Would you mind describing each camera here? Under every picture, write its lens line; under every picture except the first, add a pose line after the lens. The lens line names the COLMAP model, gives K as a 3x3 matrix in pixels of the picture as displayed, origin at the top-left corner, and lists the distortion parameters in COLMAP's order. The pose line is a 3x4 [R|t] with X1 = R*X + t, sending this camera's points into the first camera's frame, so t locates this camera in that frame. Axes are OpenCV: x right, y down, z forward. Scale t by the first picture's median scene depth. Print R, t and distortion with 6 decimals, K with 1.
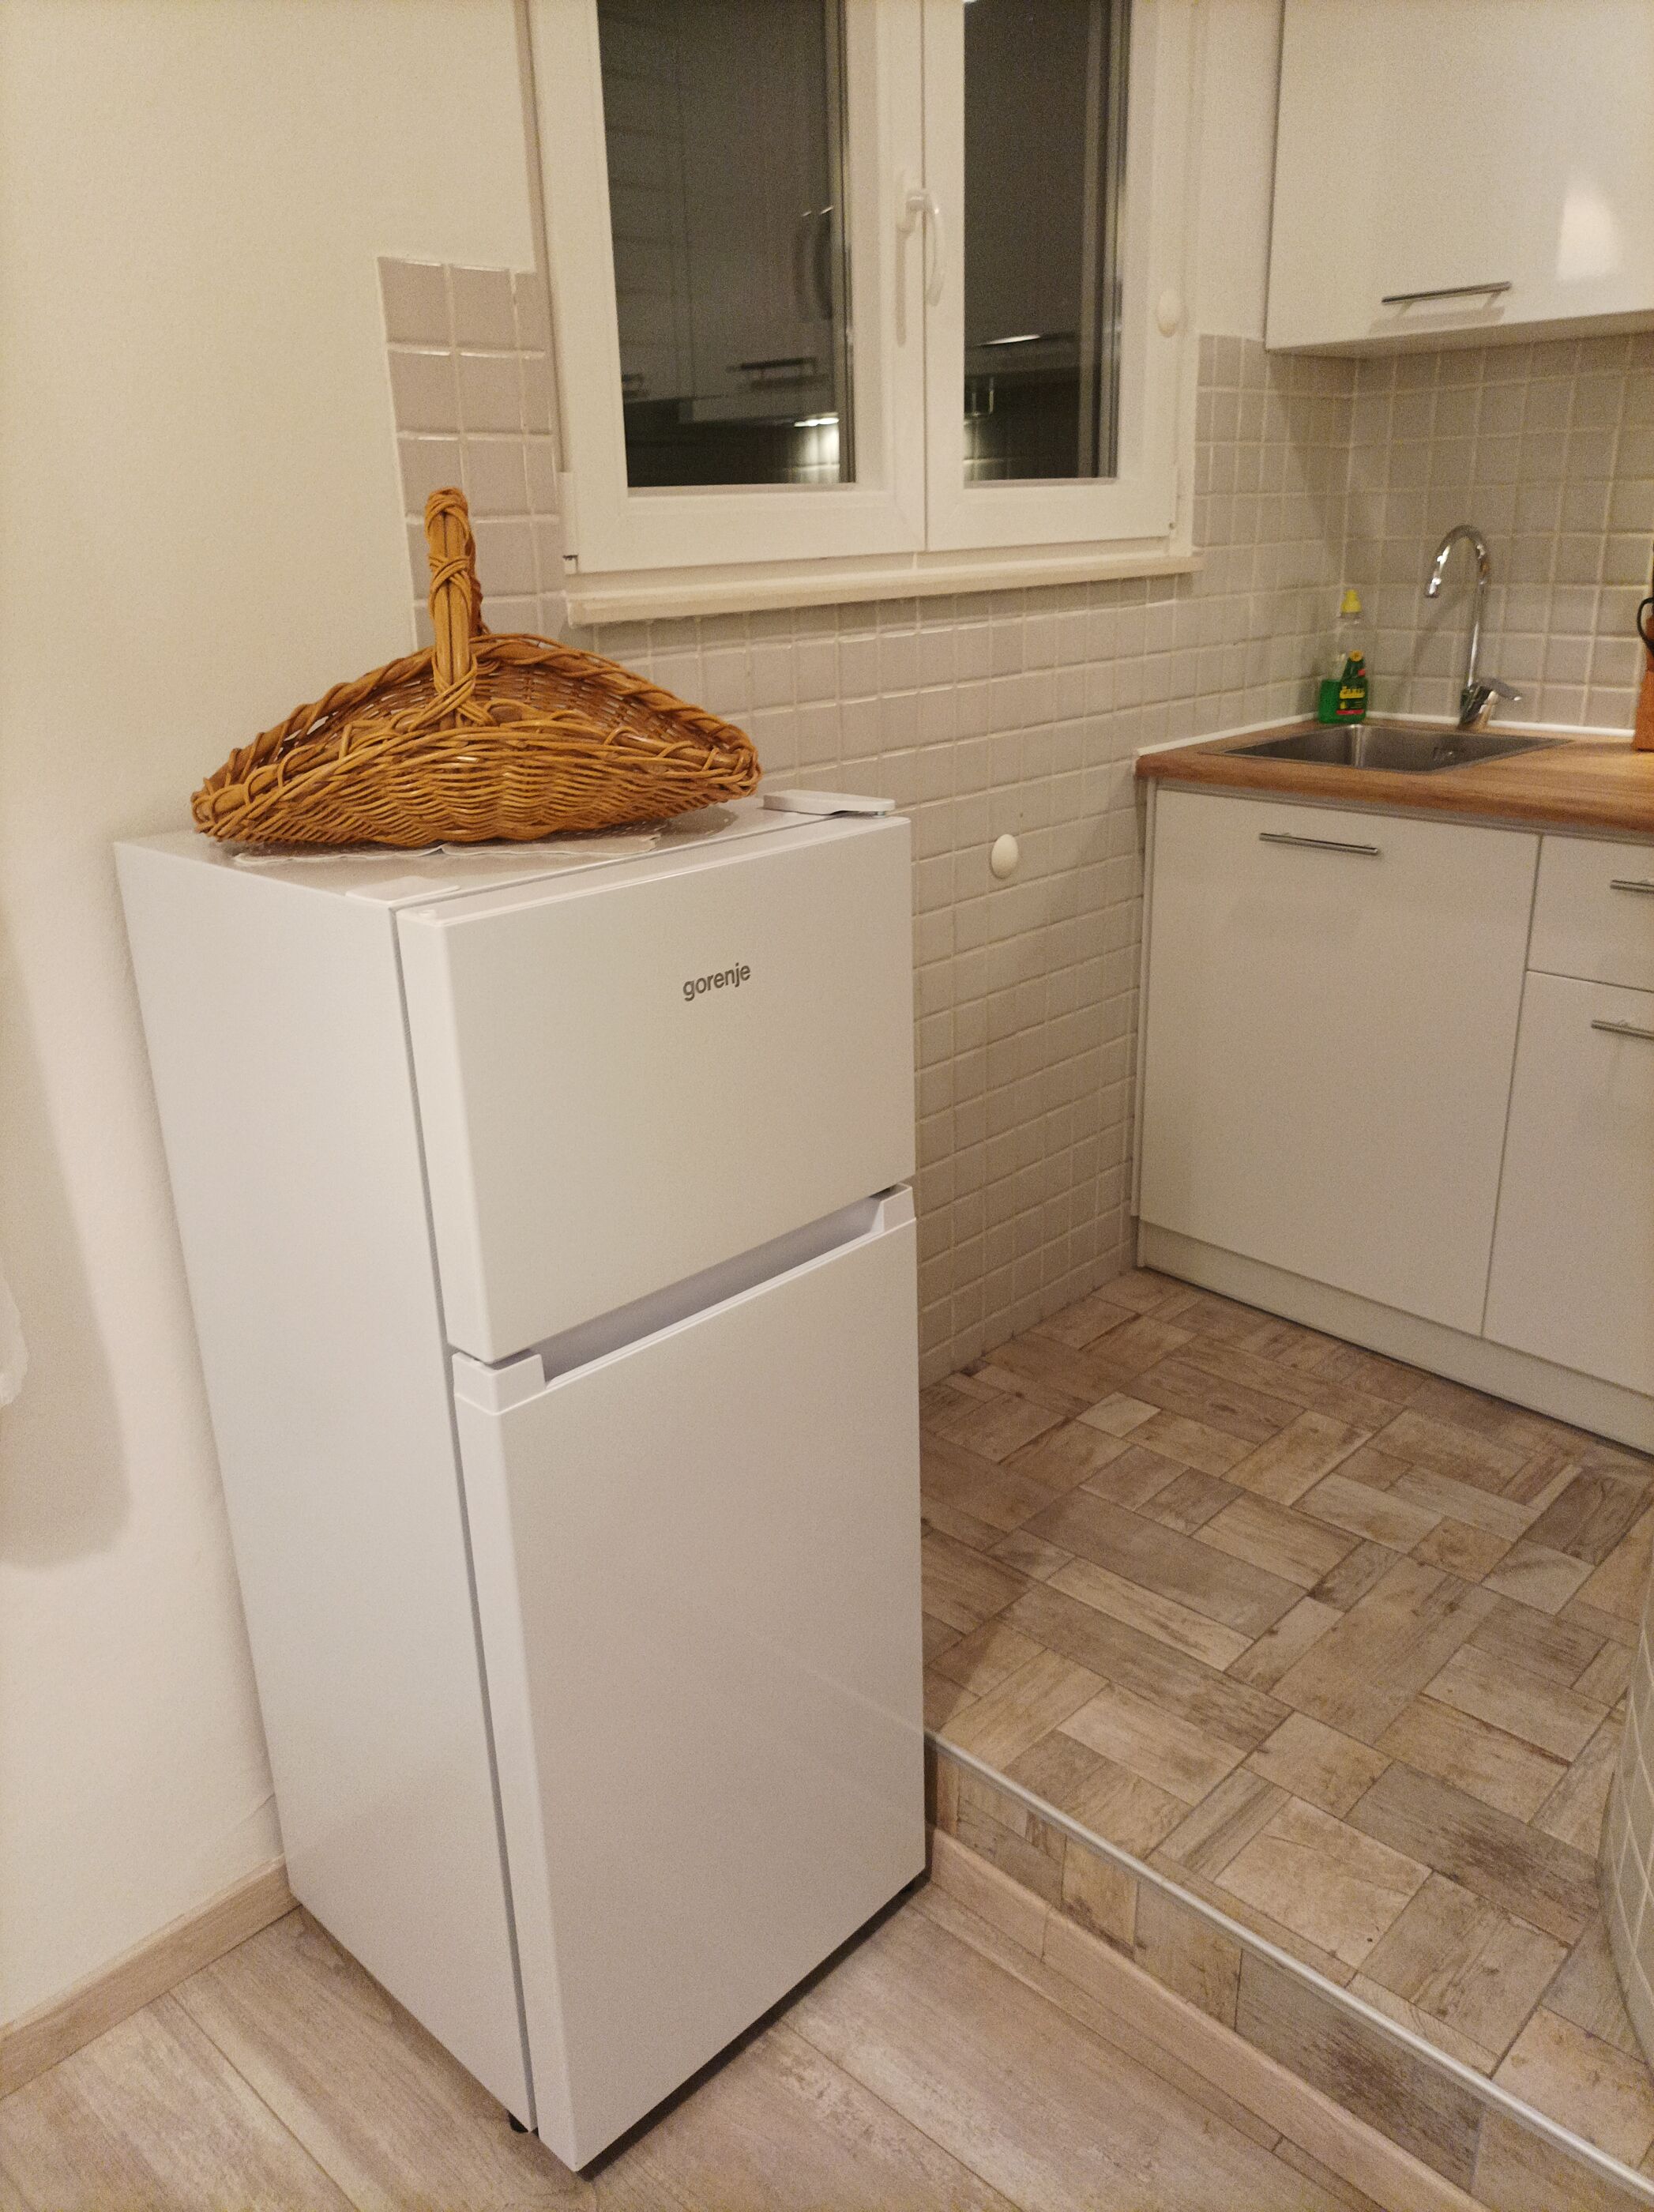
lens RADIAL K [[1653.9, 0, 826.3], [0, 1653.9, 1116.2], [0, 0, 1]] dist [0.034465, -0.036884]
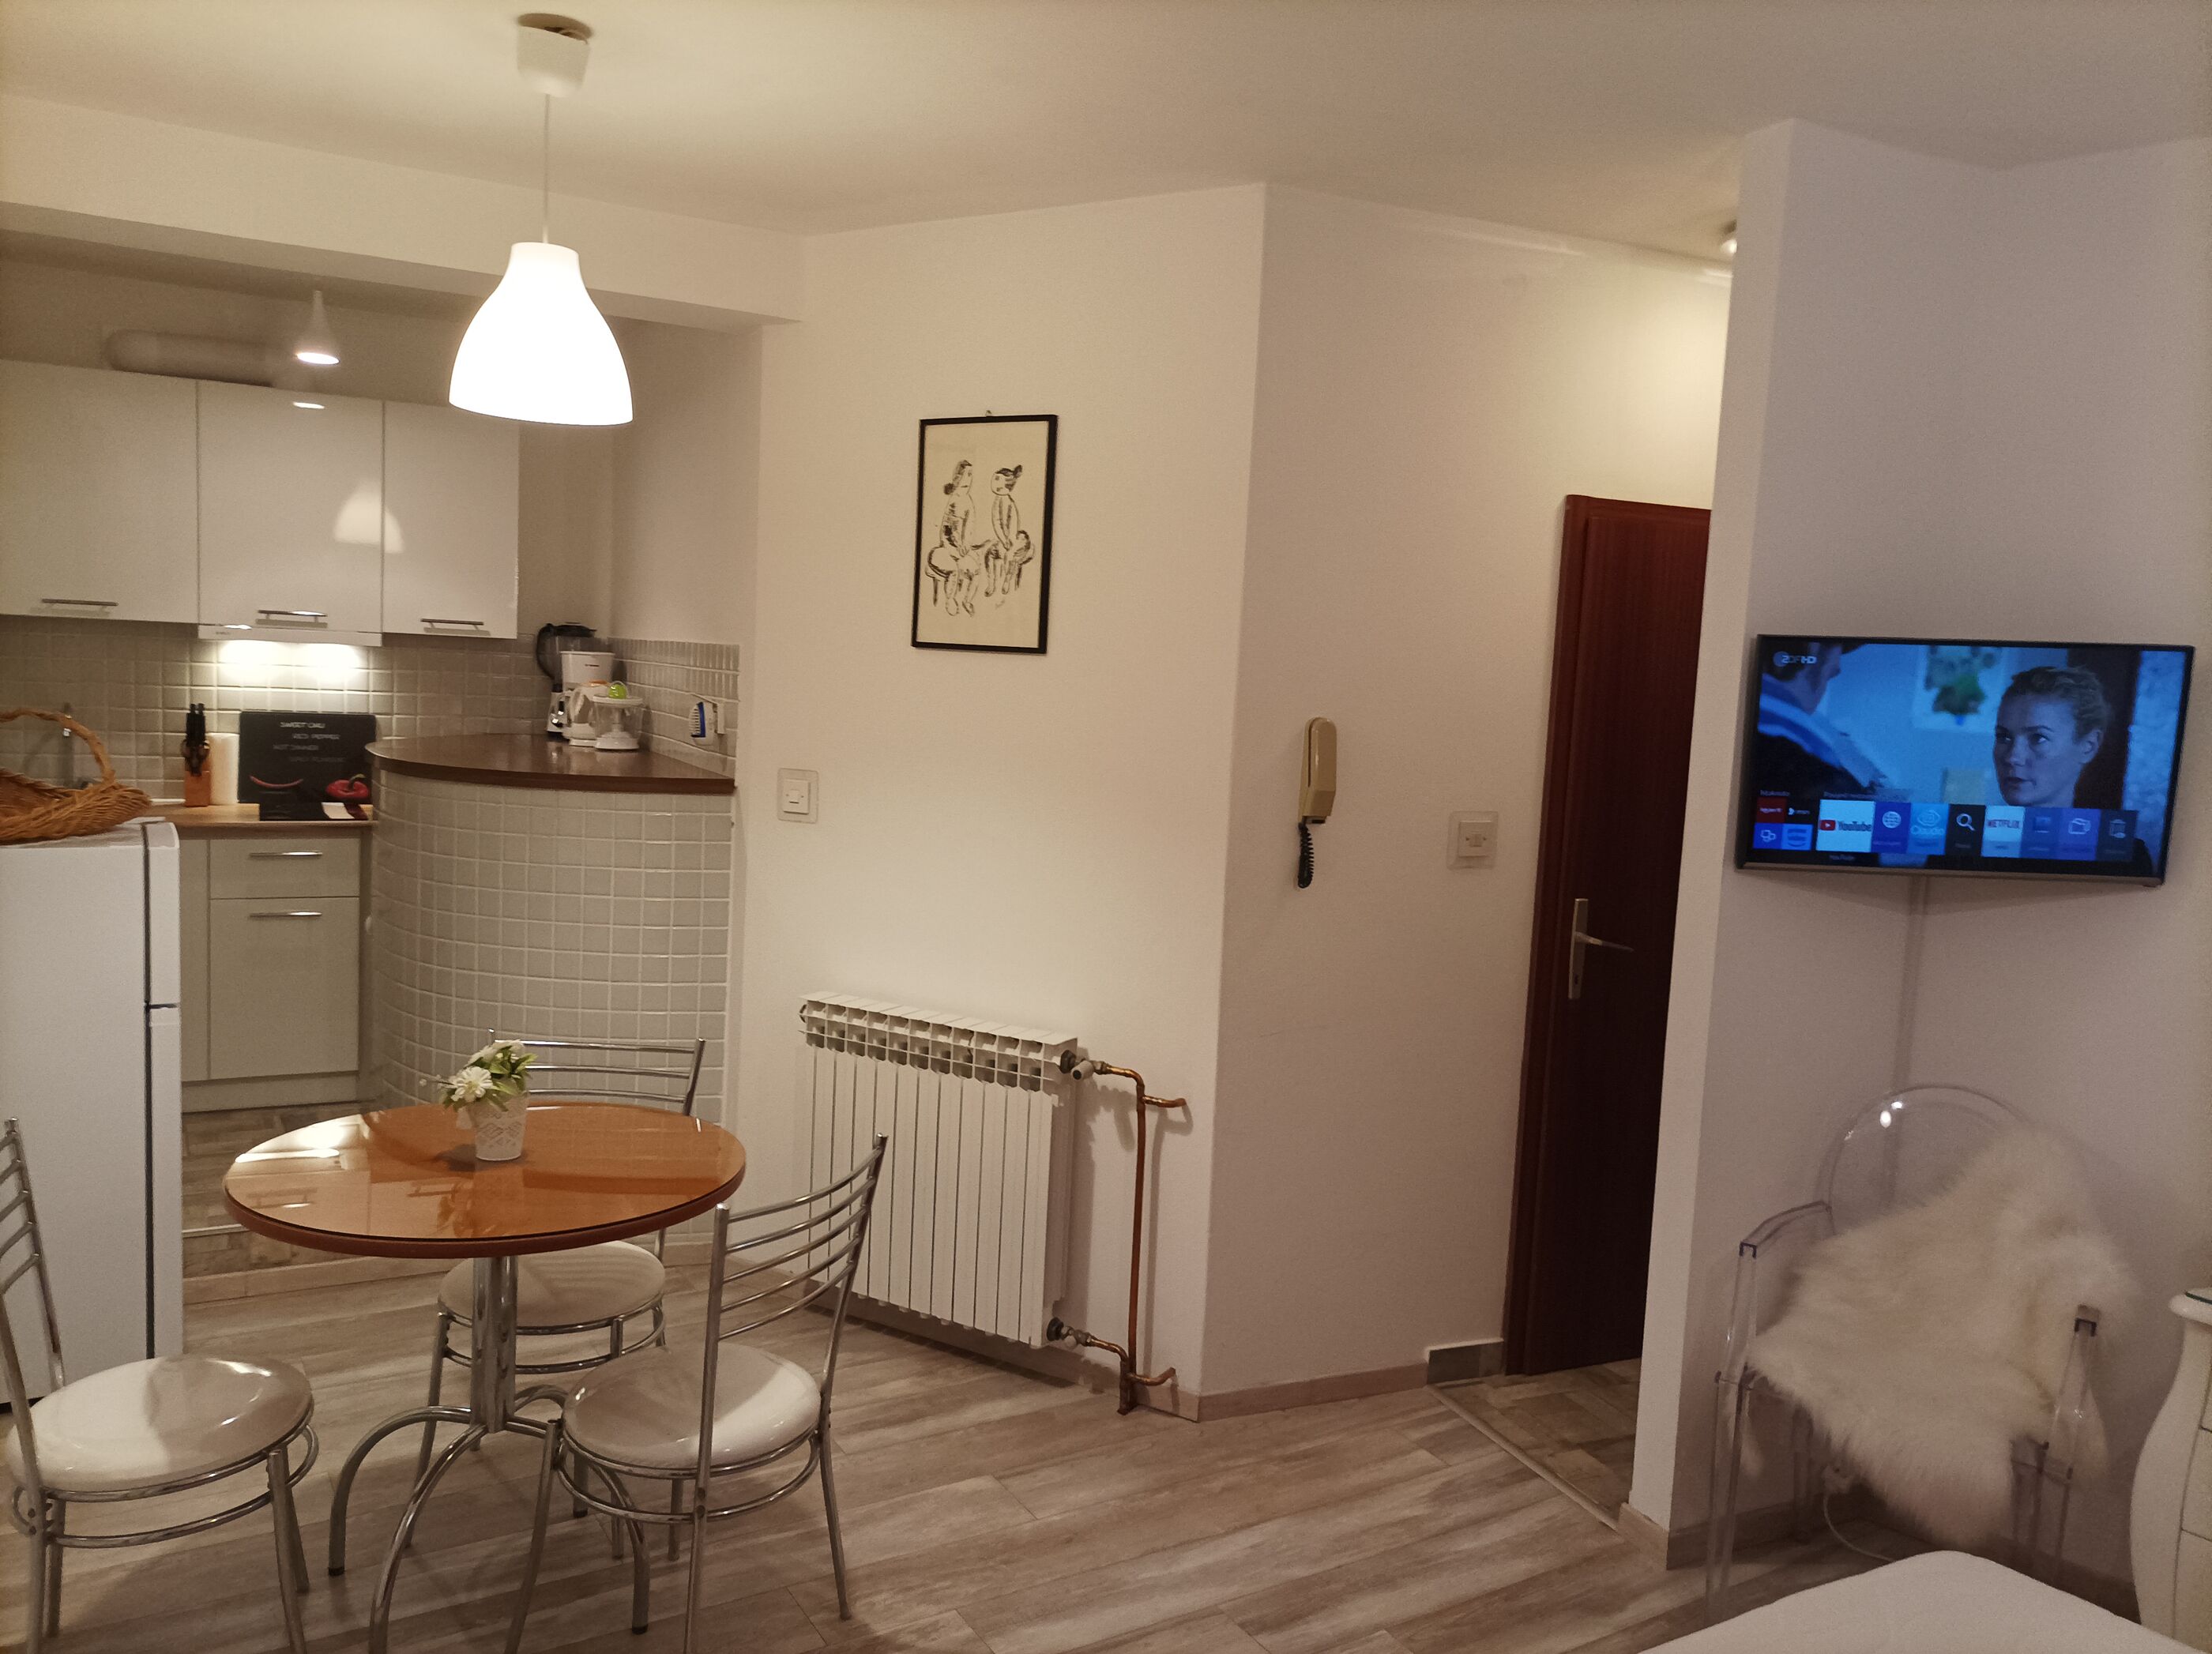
lens RADIAL K [[1653.9, 0, 1118.5], [0, 1653.9, 827.2], [0, 0, 1]] dist [0.034465, -0.036884]
pose [[0.265412, -0.053688, 0.962639, -1.318762], [0.274754, 0.961260, -0.022142, 0.191598], [-0.924157, 0.270366, 0.269881, -0.713315]]
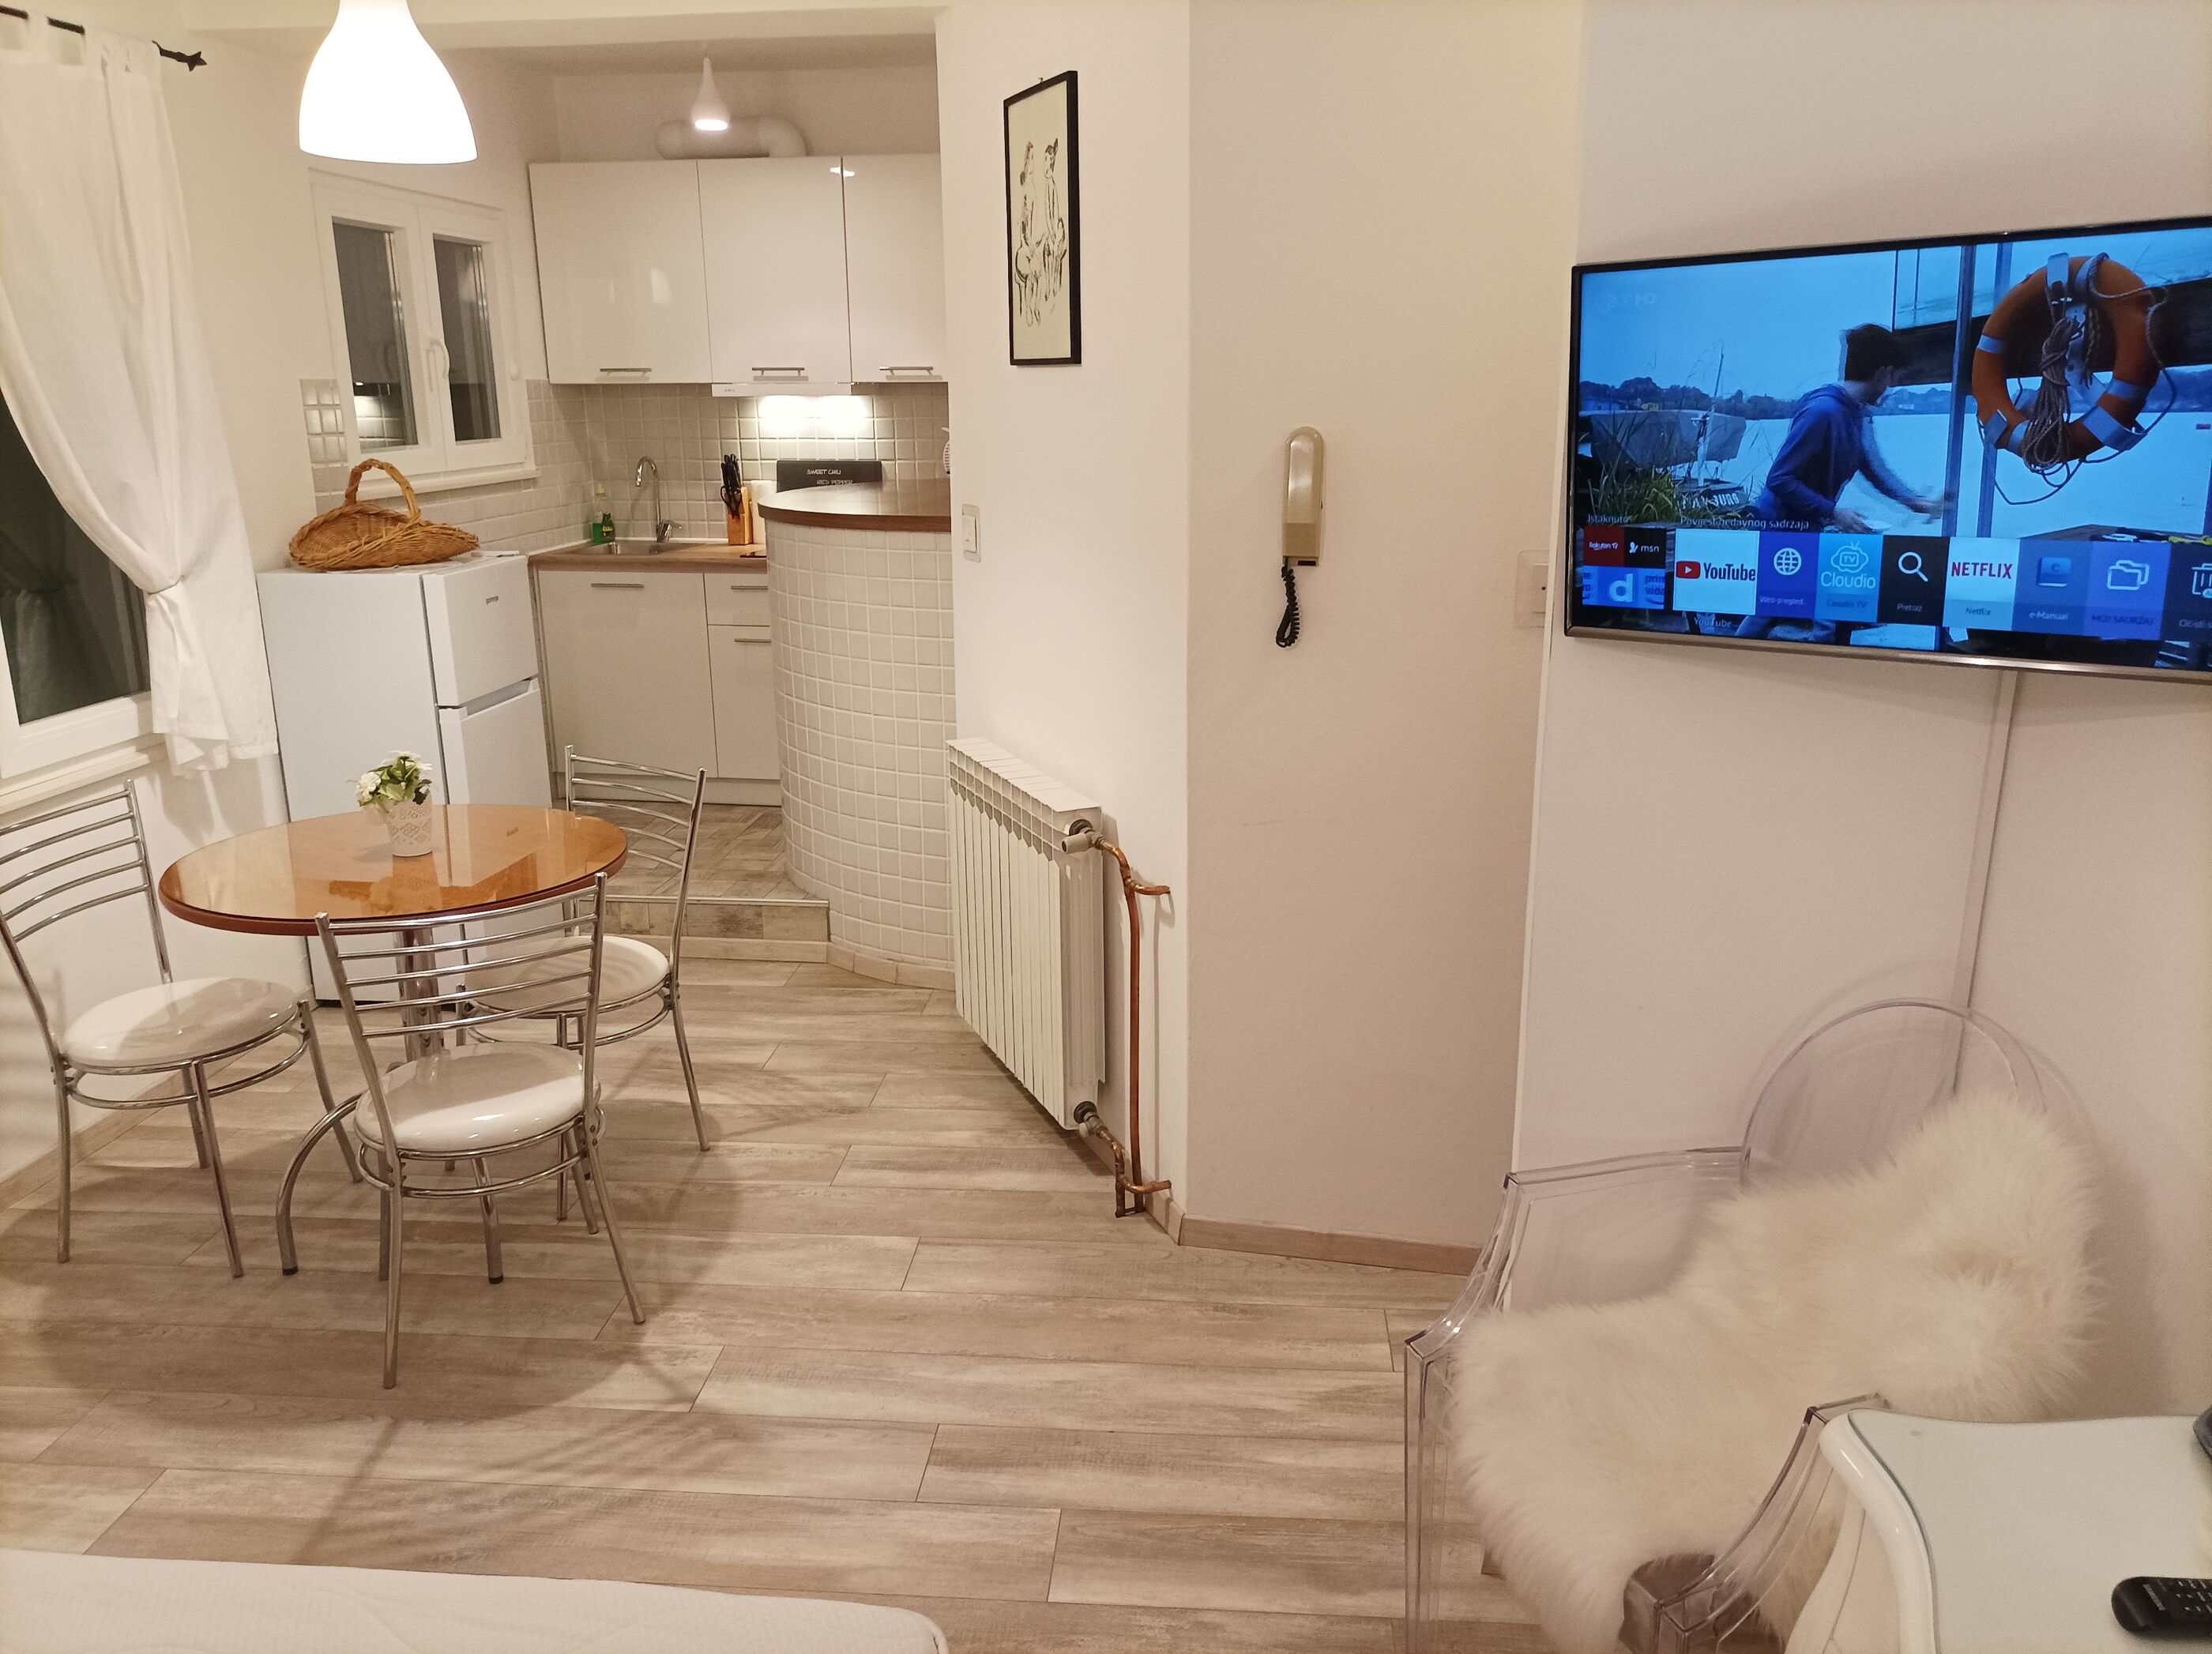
lens RADIAL K [[1653.9, 0, 1117.4], [0, 1653.9, 829.2], [0, 0, 1]] dist [0.034465, -0.036884]
pose [[0.783763, -0.139180, 0.605264, -0.658634], [0.196170, 0.980152, -0.028637, 0.404159], [-0.589265, 0.141179, 0.795509, -1.332689]]
